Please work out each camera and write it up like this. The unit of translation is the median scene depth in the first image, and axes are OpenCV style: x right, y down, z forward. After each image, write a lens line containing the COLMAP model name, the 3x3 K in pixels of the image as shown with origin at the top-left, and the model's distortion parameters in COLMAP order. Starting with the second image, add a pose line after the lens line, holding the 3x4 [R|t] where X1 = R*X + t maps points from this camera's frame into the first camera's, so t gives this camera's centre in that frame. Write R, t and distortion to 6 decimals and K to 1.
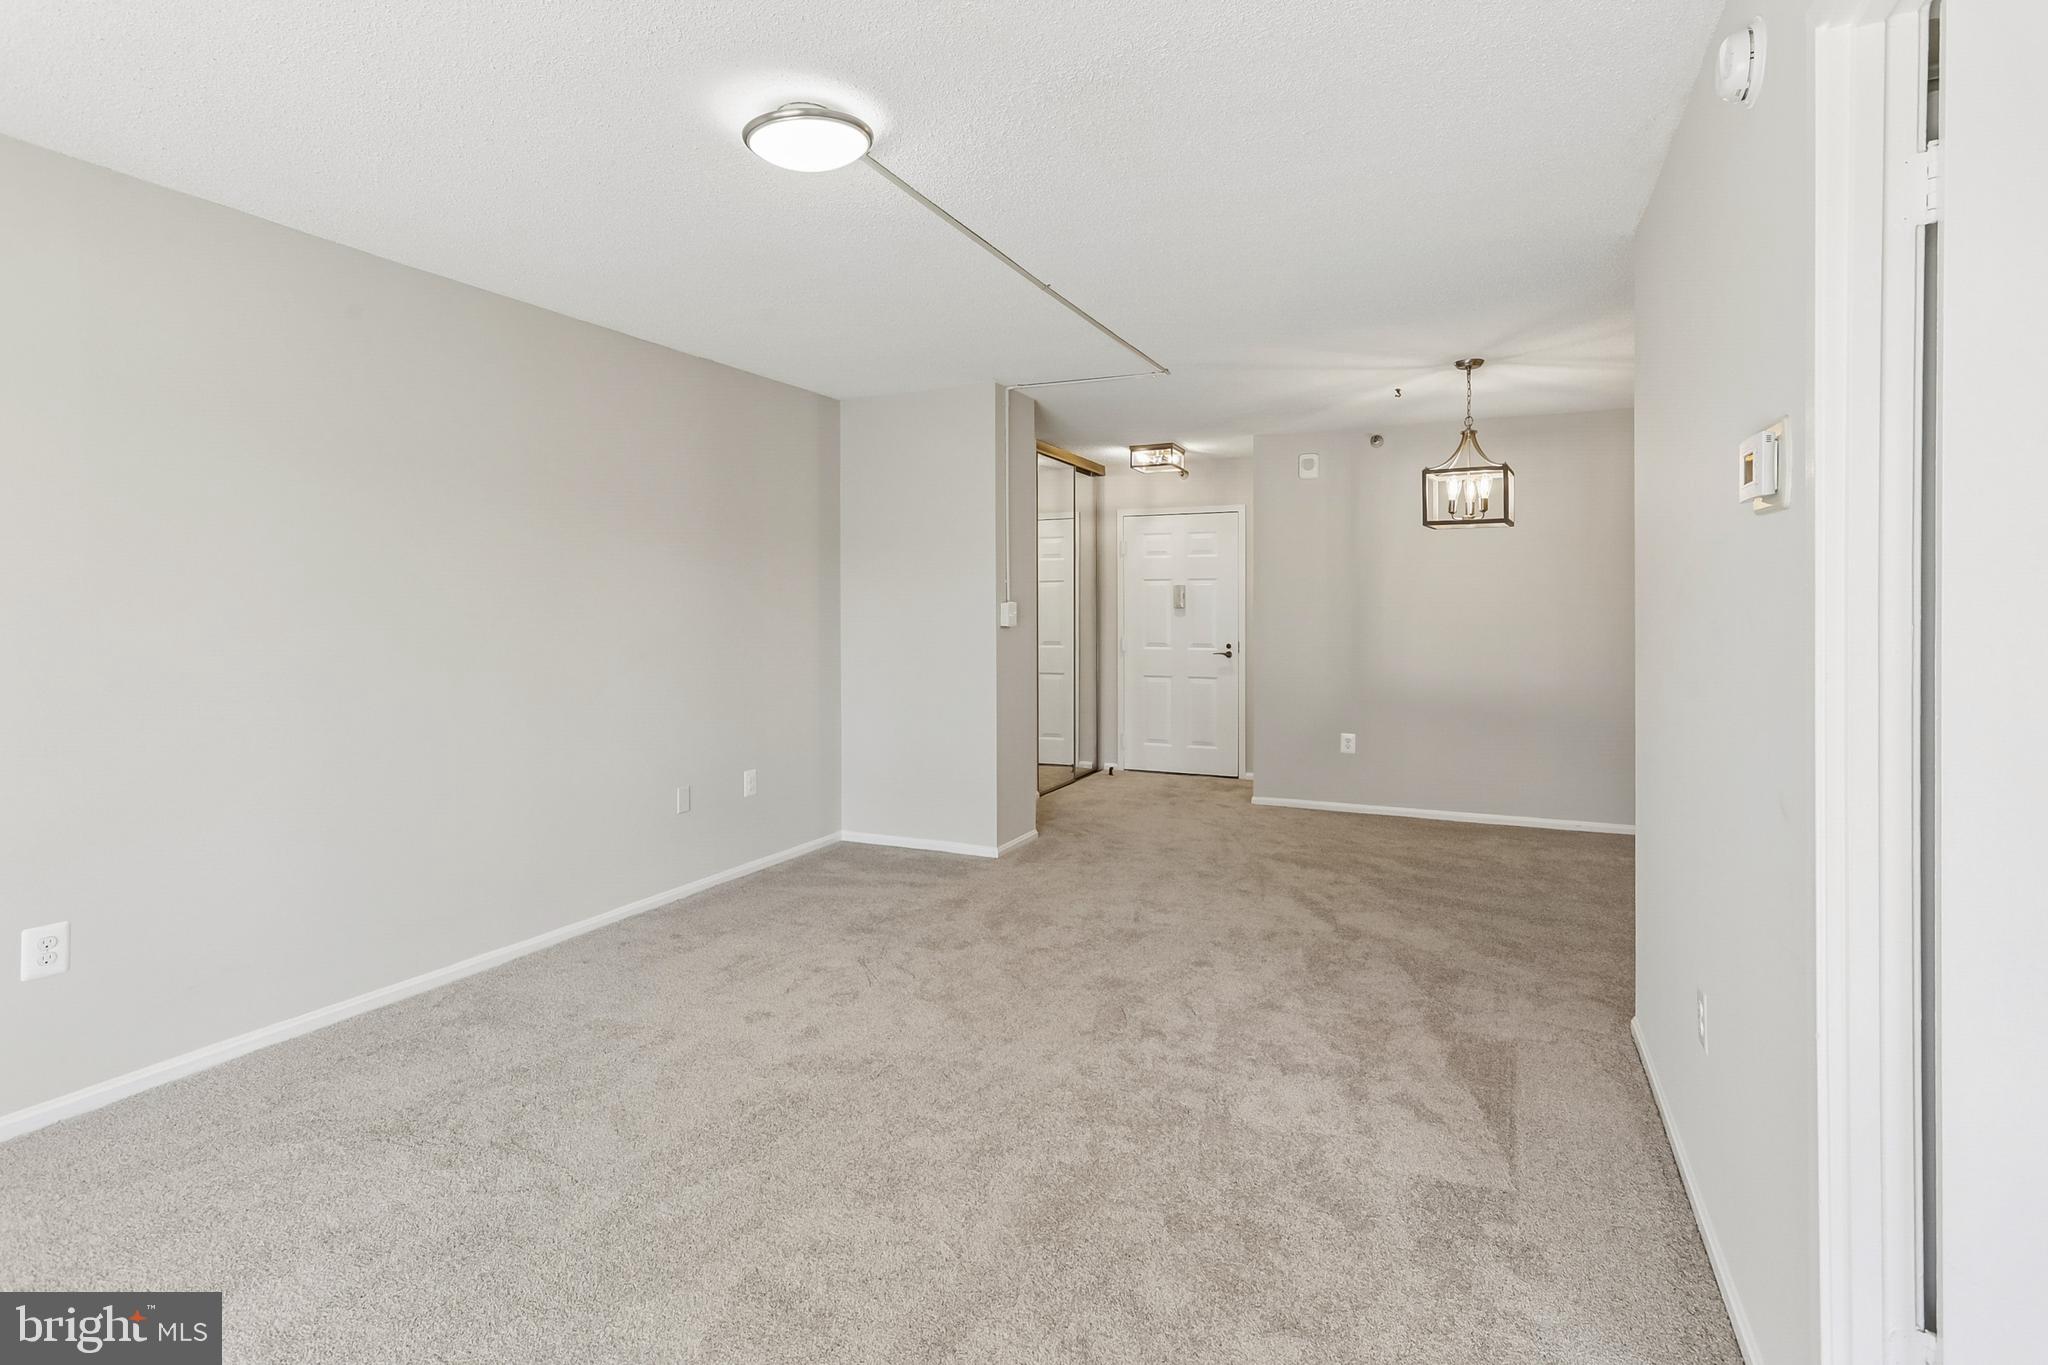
lens RADIAL K [[994.5, 0, 1010.0], [0, 994.5, 611.2], [0, 0, 1]] dist [-0.009325, 0.008320]
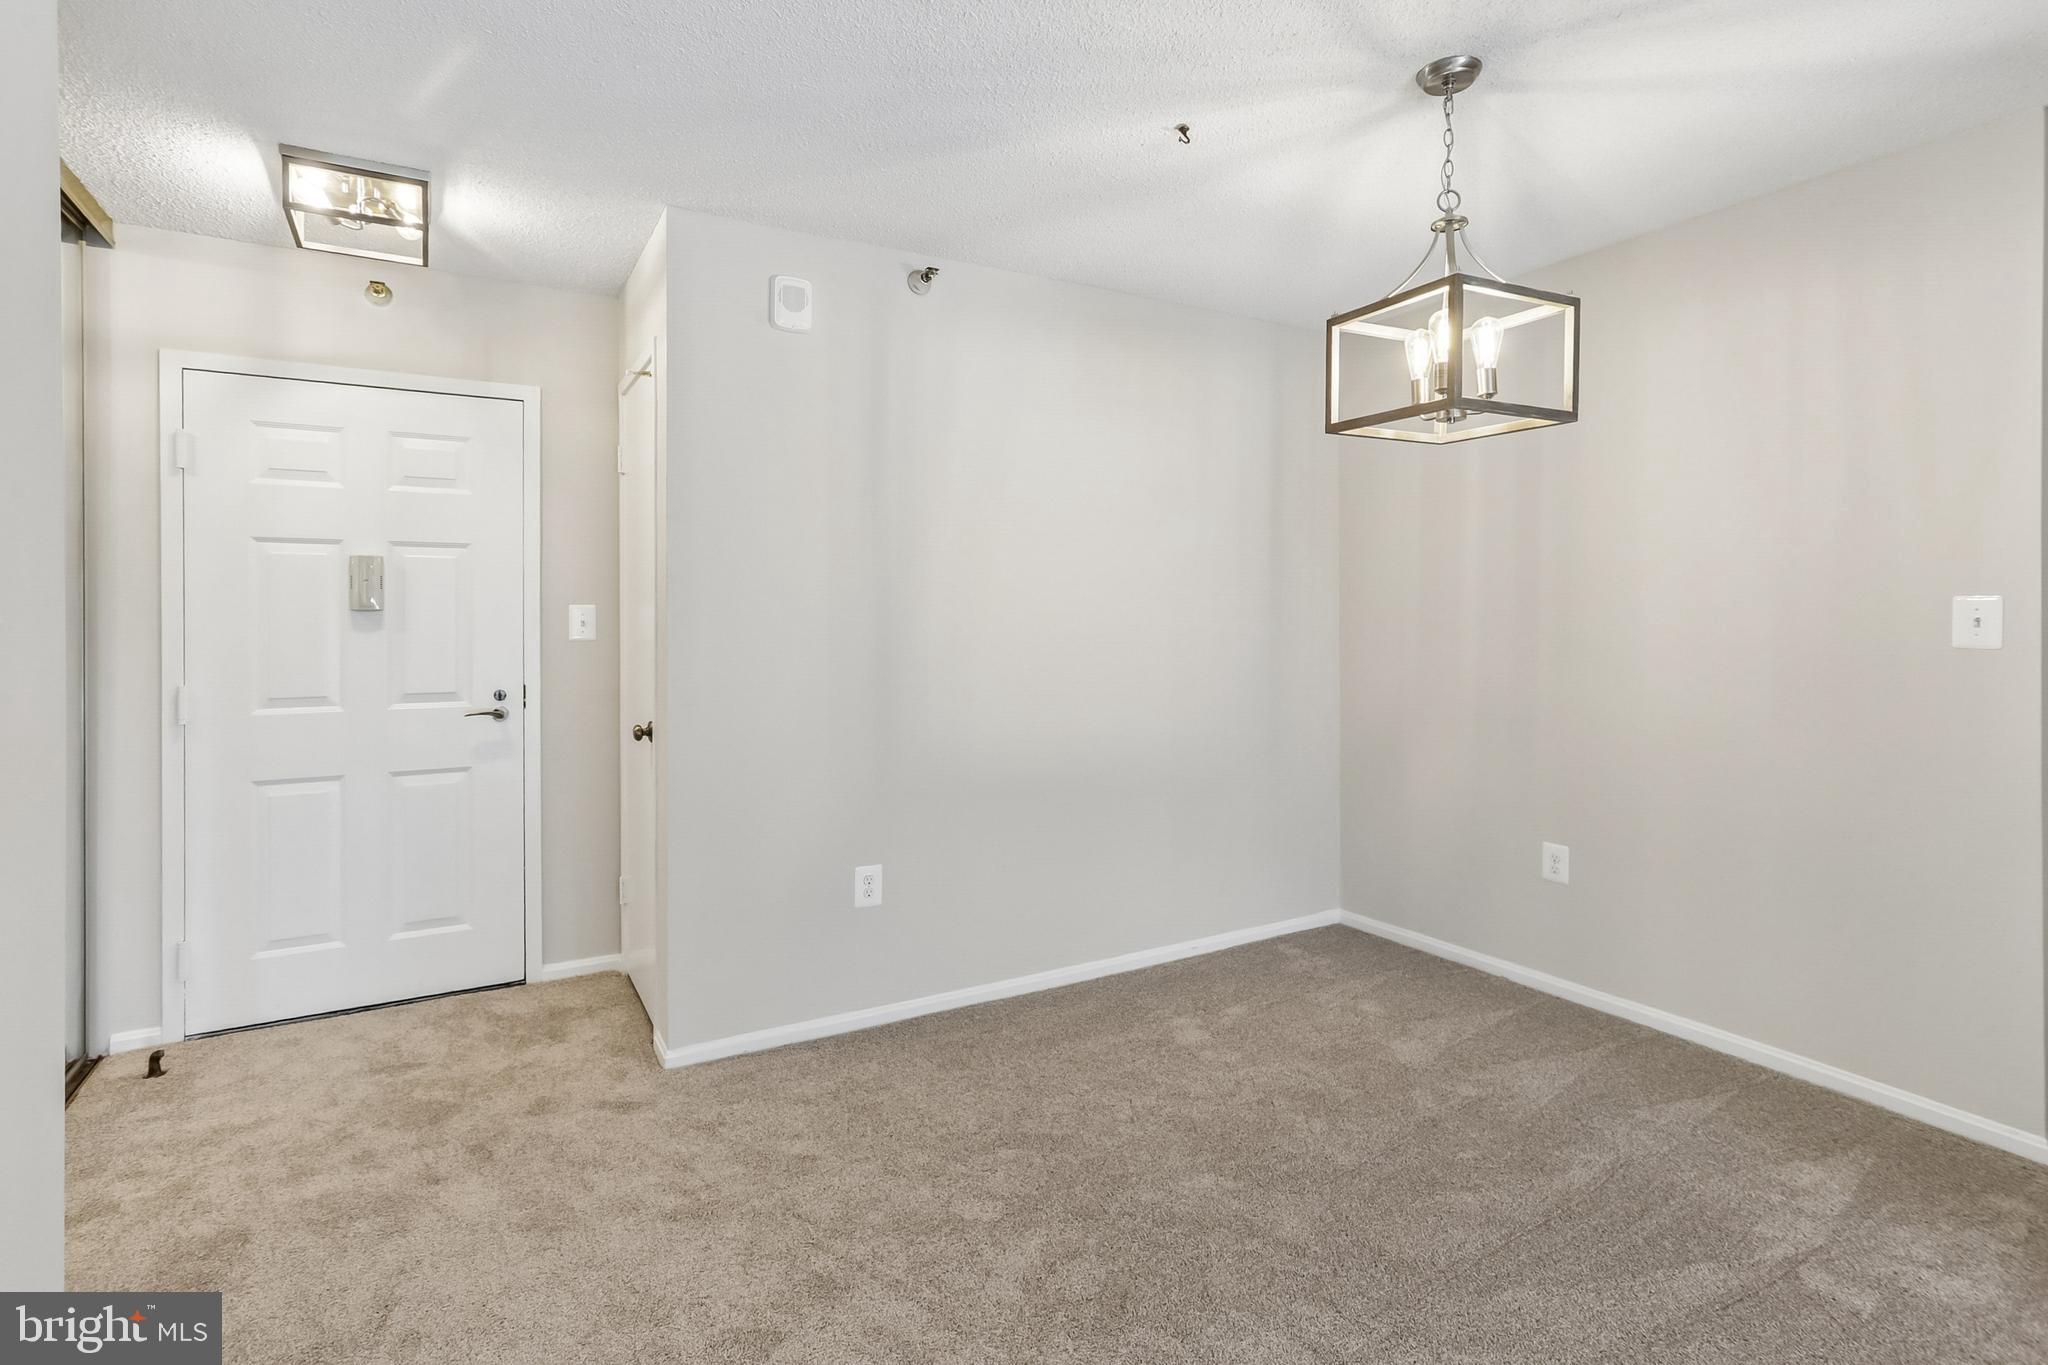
lens RADIAL K [[994.5, 0, 1014.3], [0, 994.5, 624.5], [0, 0, 1]] dist [-0.009325, 0.008320]
pose [[0.568052, -0.006868, 0.822964, -0.018511], [0.002511, 0.999975, 0.006612, 0.000547], [-0.822989, -0.001690, 0.568055, 0.548610]]
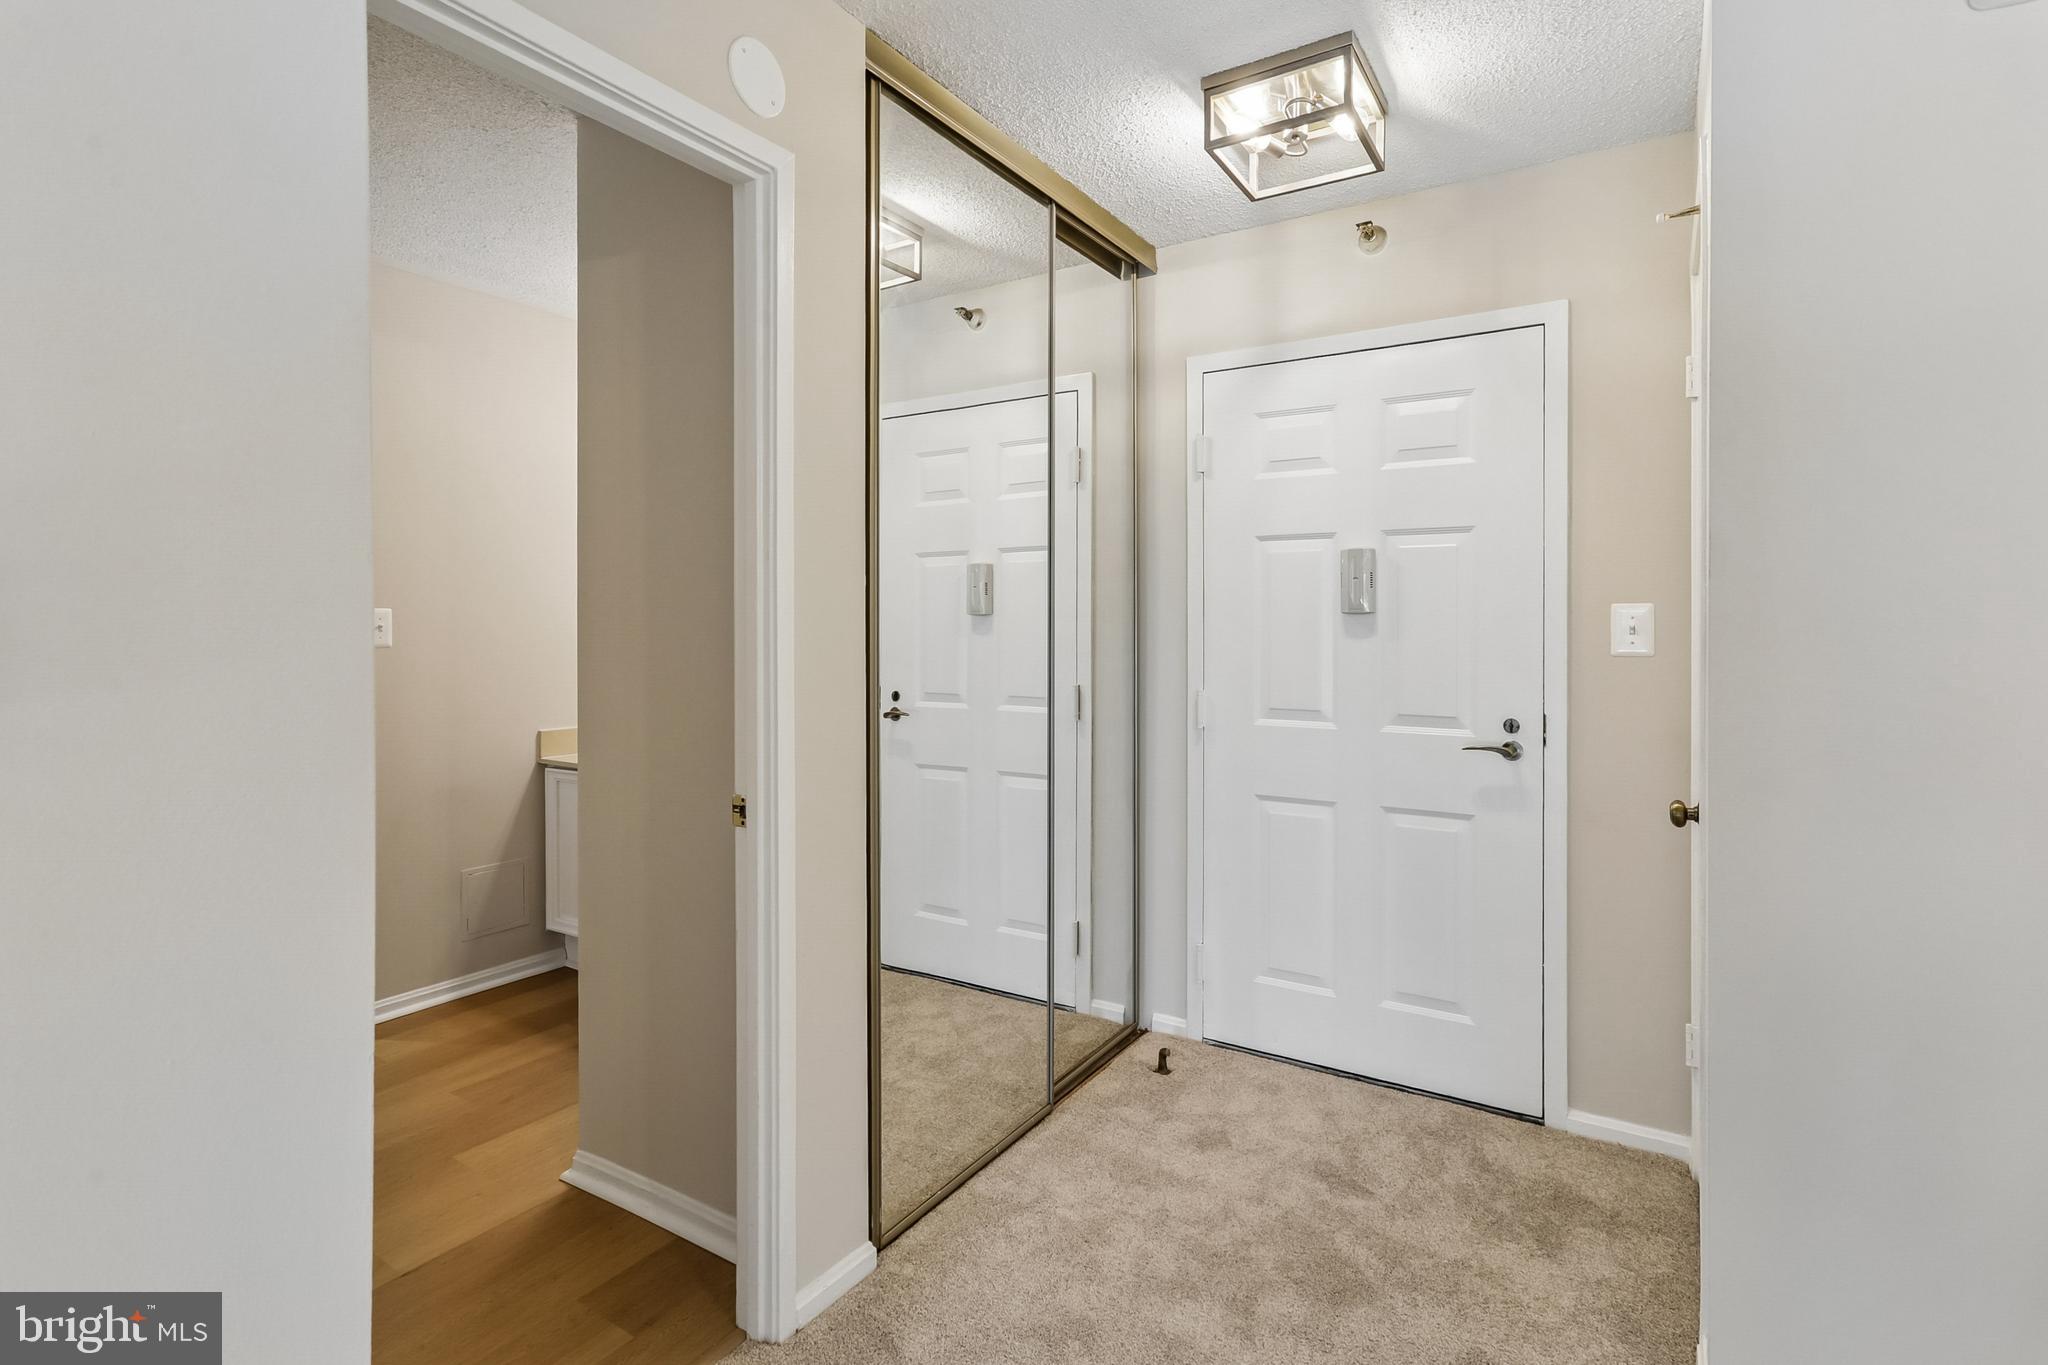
lens RADIAL K [[994.5, 0, 1018.8], [0, 994.5, 626.2], [0, 0, 1]] dist [-0.009325, 0.008320]
pose [[0.992859, 0.001081, -0.119290, 0.093398], [-0.000851, 0.999998, 0.001979, 0.000763], [0.119292, -0.001864, 0.992858, 0.642248]]
